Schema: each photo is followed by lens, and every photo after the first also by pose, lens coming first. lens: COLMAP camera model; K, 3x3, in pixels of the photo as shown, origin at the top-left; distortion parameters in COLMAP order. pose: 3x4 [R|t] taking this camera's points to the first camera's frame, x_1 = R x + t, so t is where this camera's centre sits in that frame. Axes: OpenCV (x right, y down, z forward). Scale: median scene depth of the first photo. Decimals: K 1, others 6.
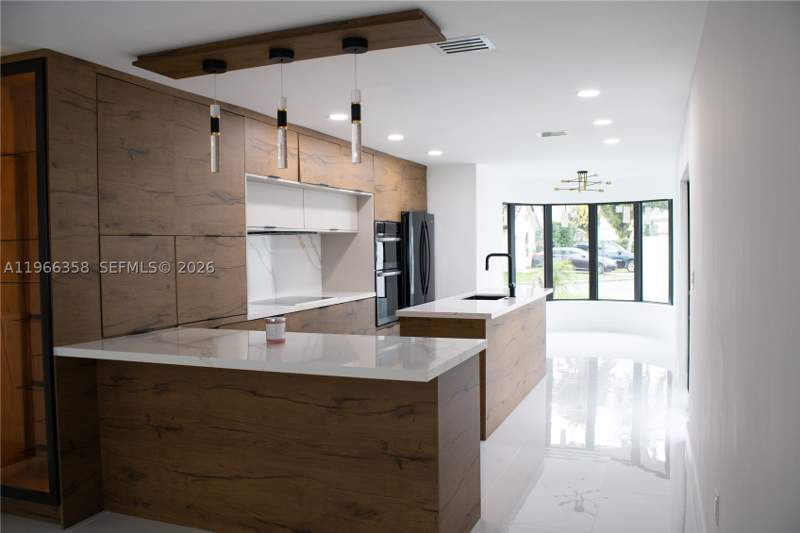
lens RADIAL K [[670.6, 0, 400.0], [0, 670.6, 266.5], [0, 0, 1]] dist [-0.118011, 0.003898]
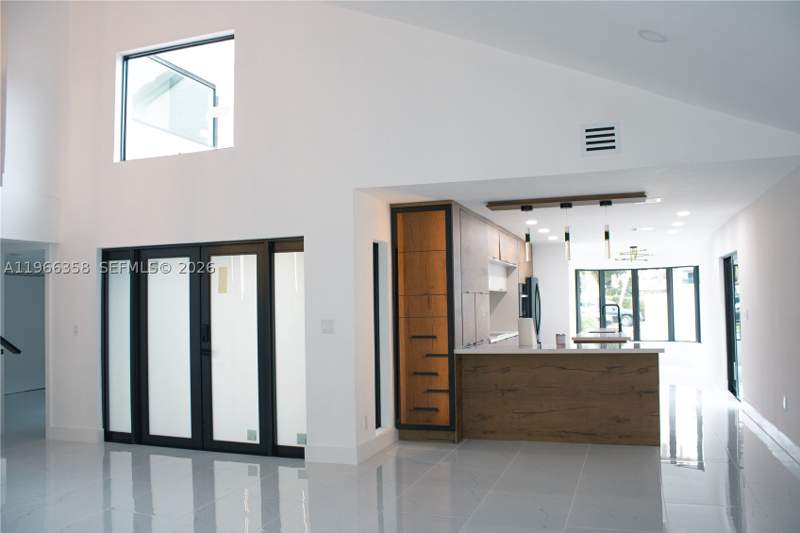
lens RADIAL K [[670.6, 0, 400.0], [0, 670.6, 266.5], [0, 0, 1]] dist [-0.118011, 0.003898]
pose [[0.999339, 0.000389, 0.036351, -0.415906], [0.002768, 0.996224, -0.086775, 0.026593], [-0.036247, 0.086818, 0.995565, -0.562692]]
